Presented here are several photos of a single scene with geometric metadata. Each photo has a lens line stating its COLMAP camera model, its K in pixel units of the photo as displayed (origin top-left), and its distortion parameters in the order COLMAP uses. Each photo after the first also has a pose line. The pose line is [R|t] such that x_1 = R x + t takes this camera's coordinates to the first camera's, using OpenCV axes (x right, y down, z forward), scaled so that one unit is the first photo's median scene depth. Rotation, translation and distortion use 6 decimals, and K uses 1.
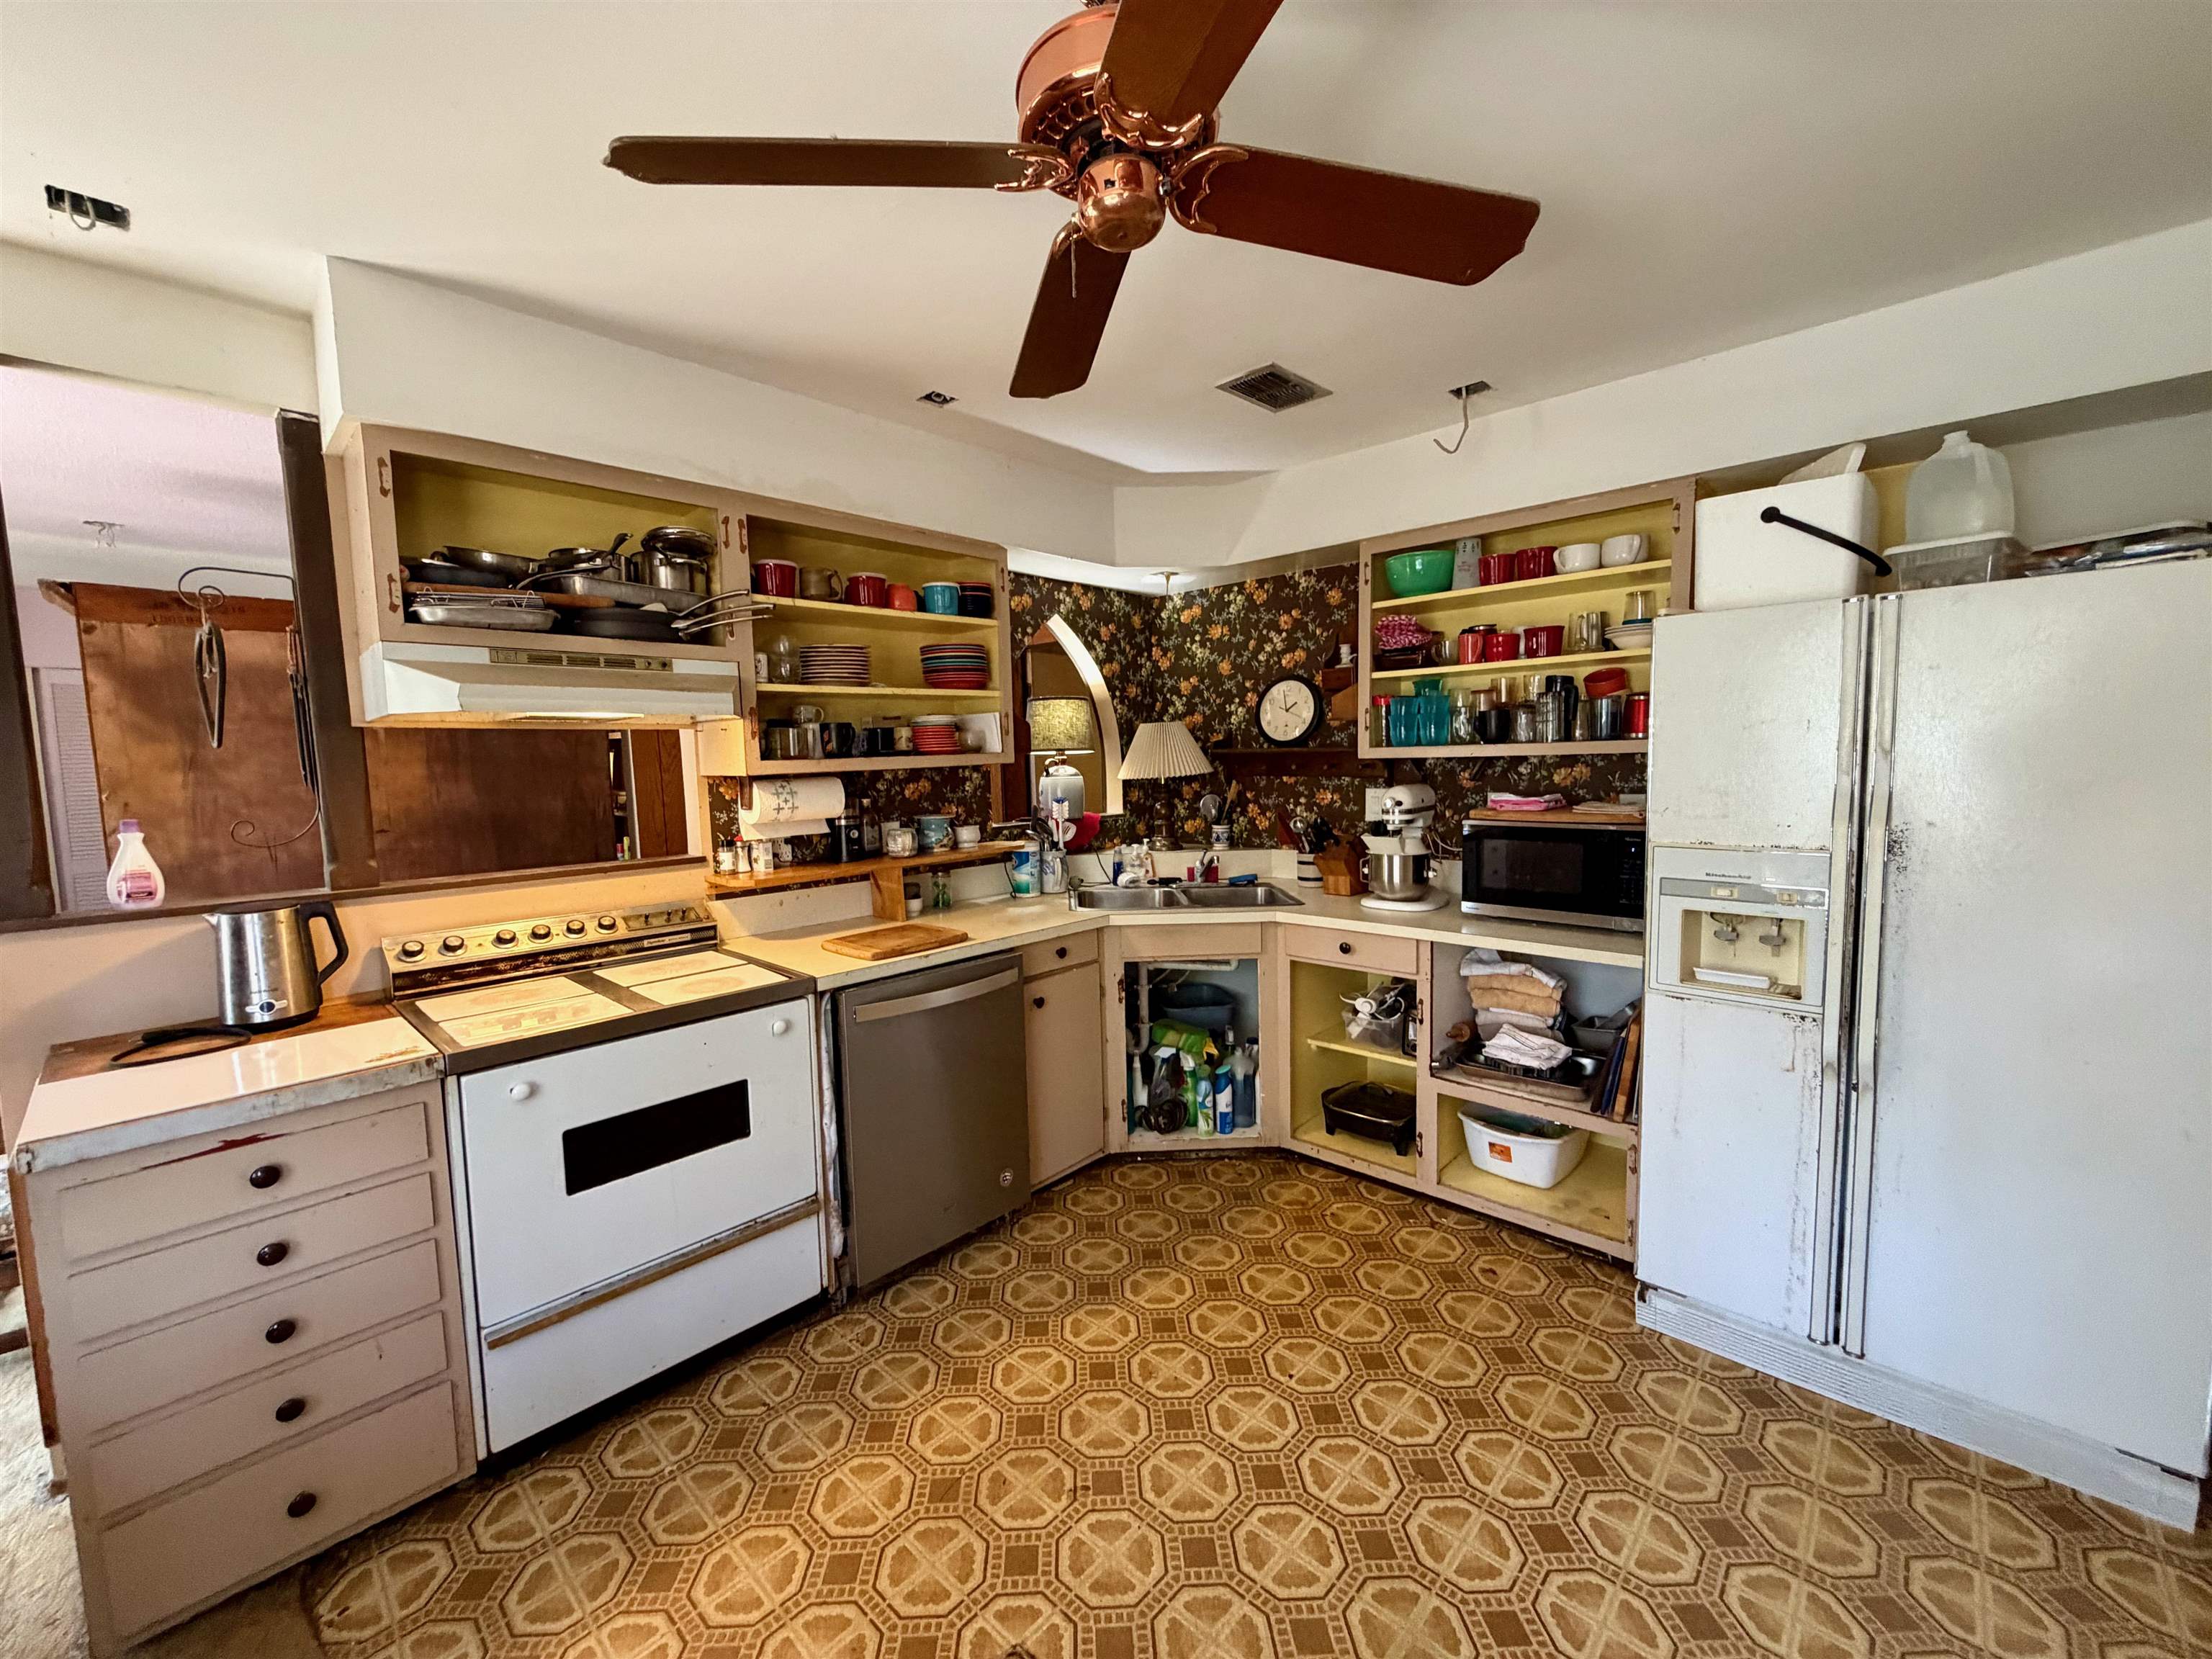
lens RADIAL K [[883.0, 0, 1103.3], [0, 883.0, 828.0], [0, 0, 1]] dist [-0.000666, -0.000118]
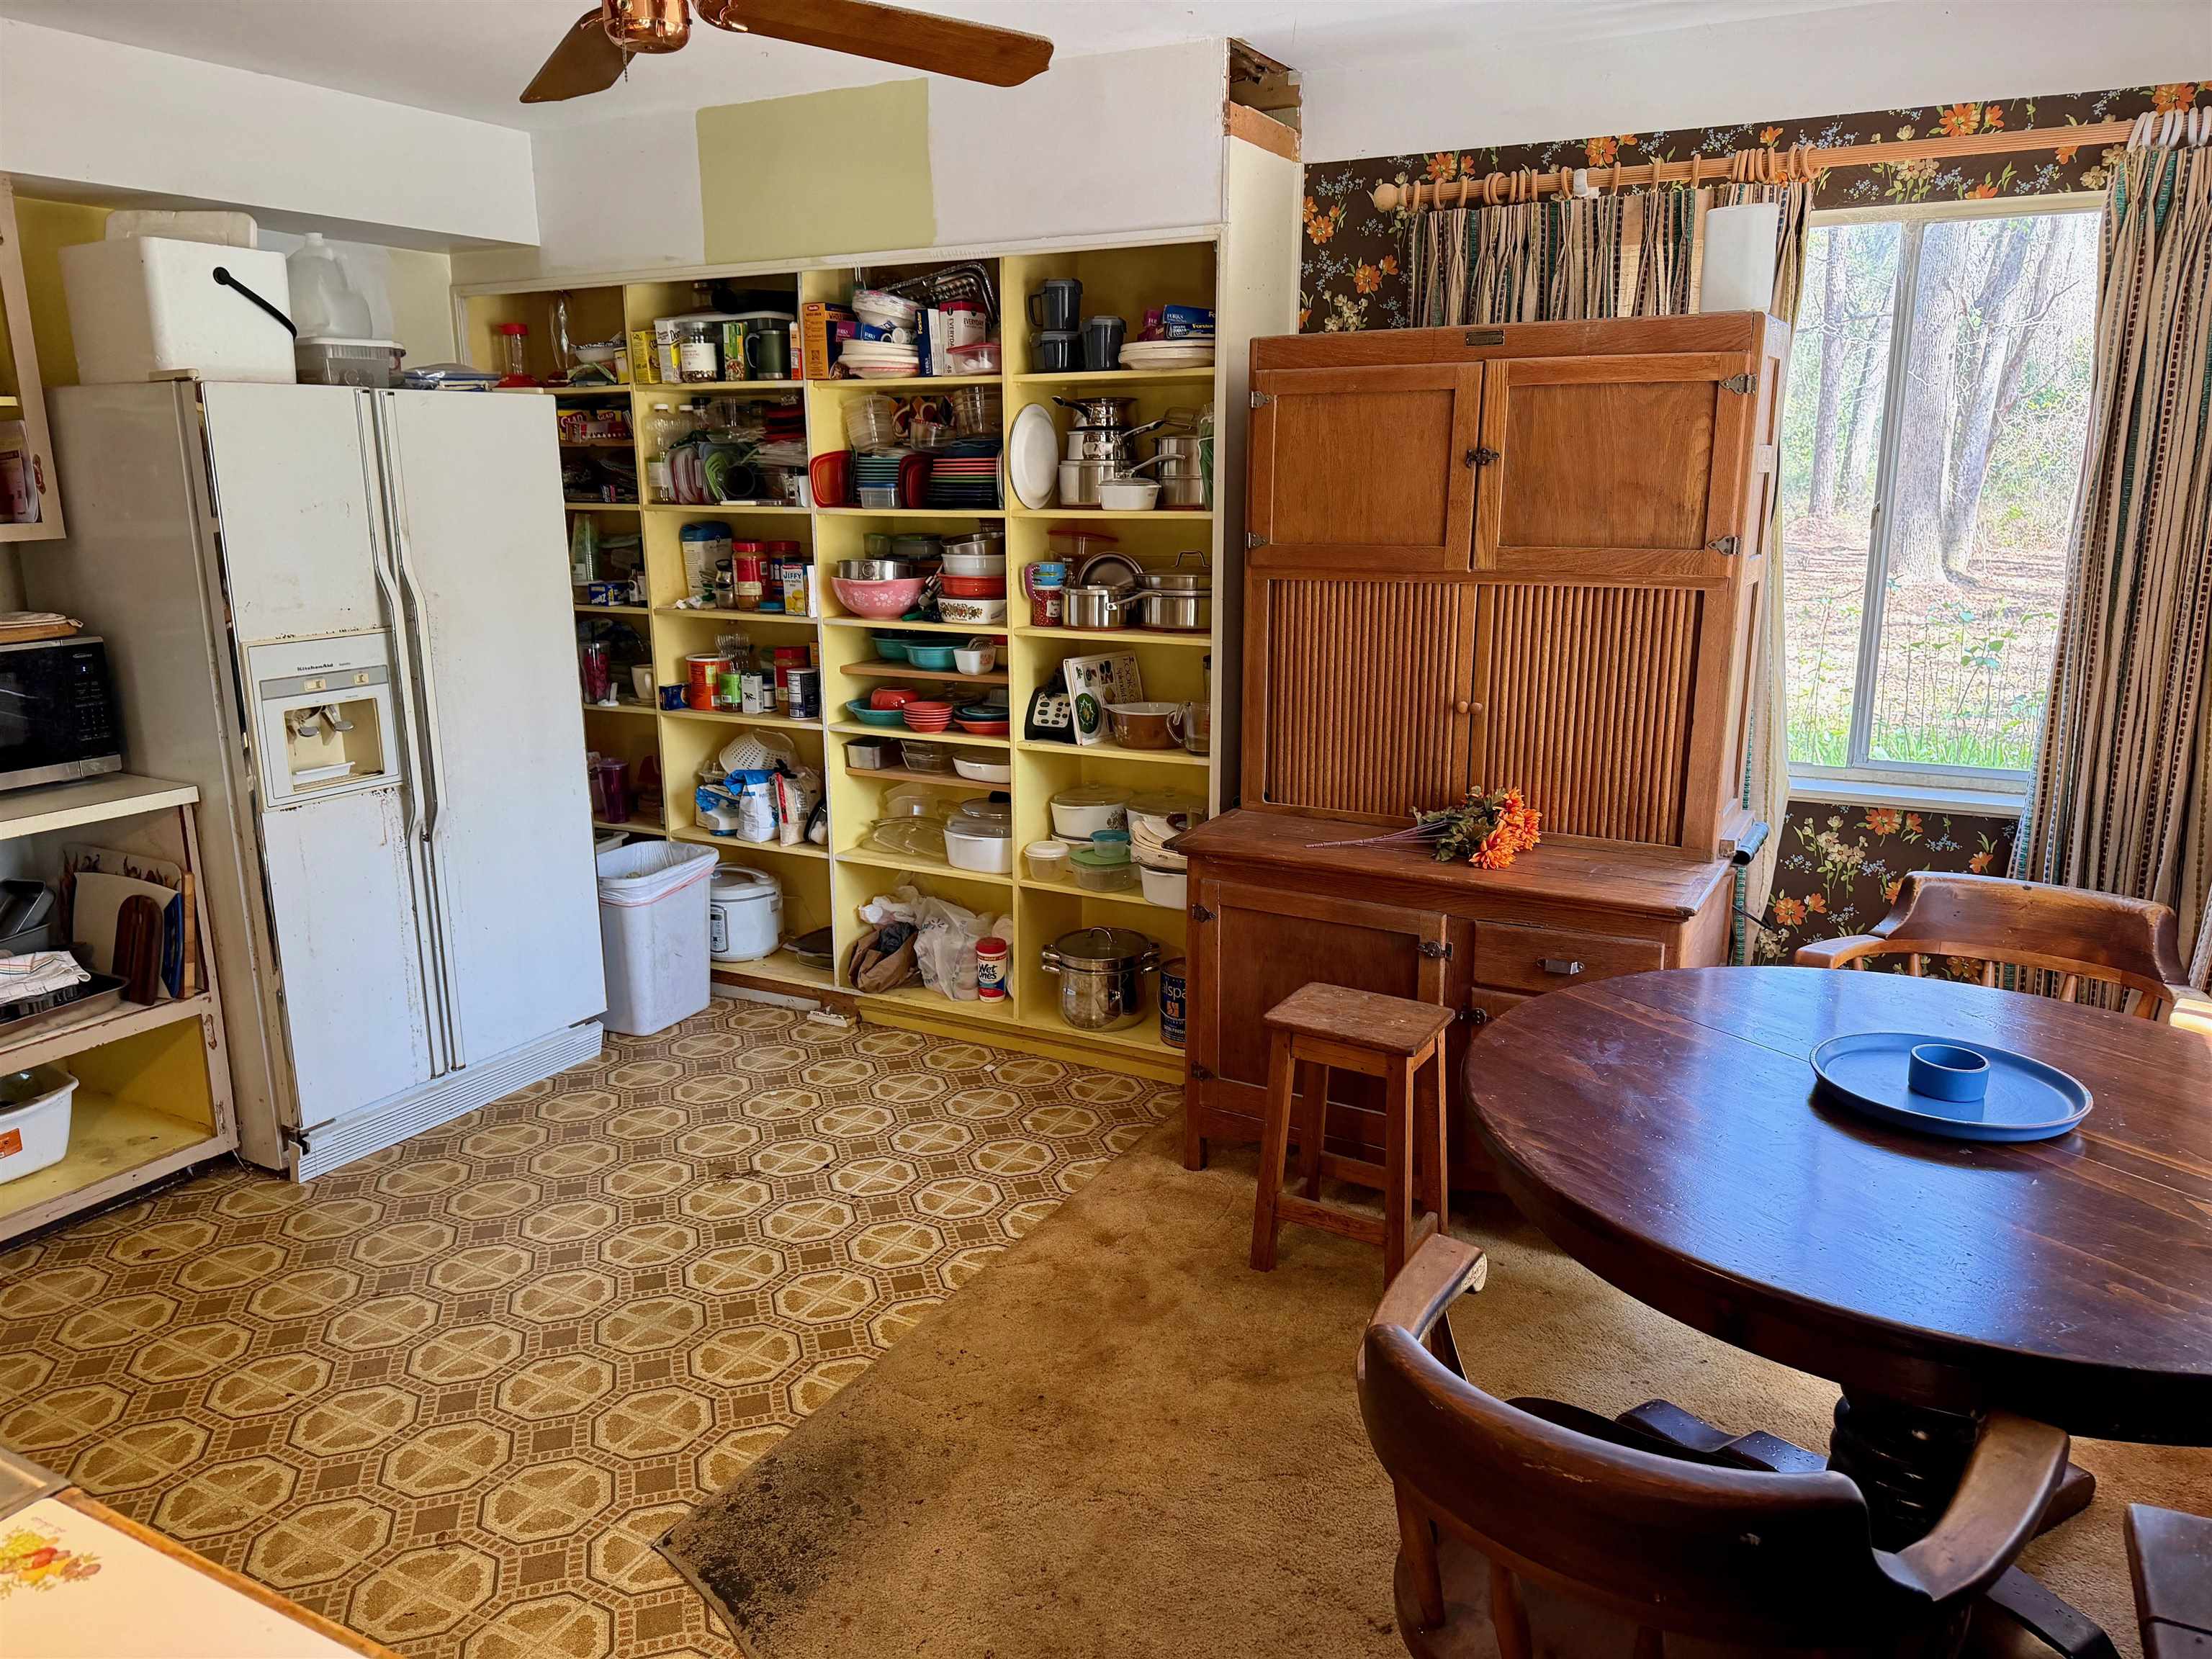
lens RADIAL K [[1563.2, 0, 1105.6], [0, 1563.2, 828.7], [0, 0, 1]] dist [0.001711, -0.003321]
pose [[-0.273200, -0.190995, 0.942806, -1.144302], [0.093669, 0.970152, 0.223677, -0.073684], [-0.957386, 0.149420, -0.247155, 0.606509]]
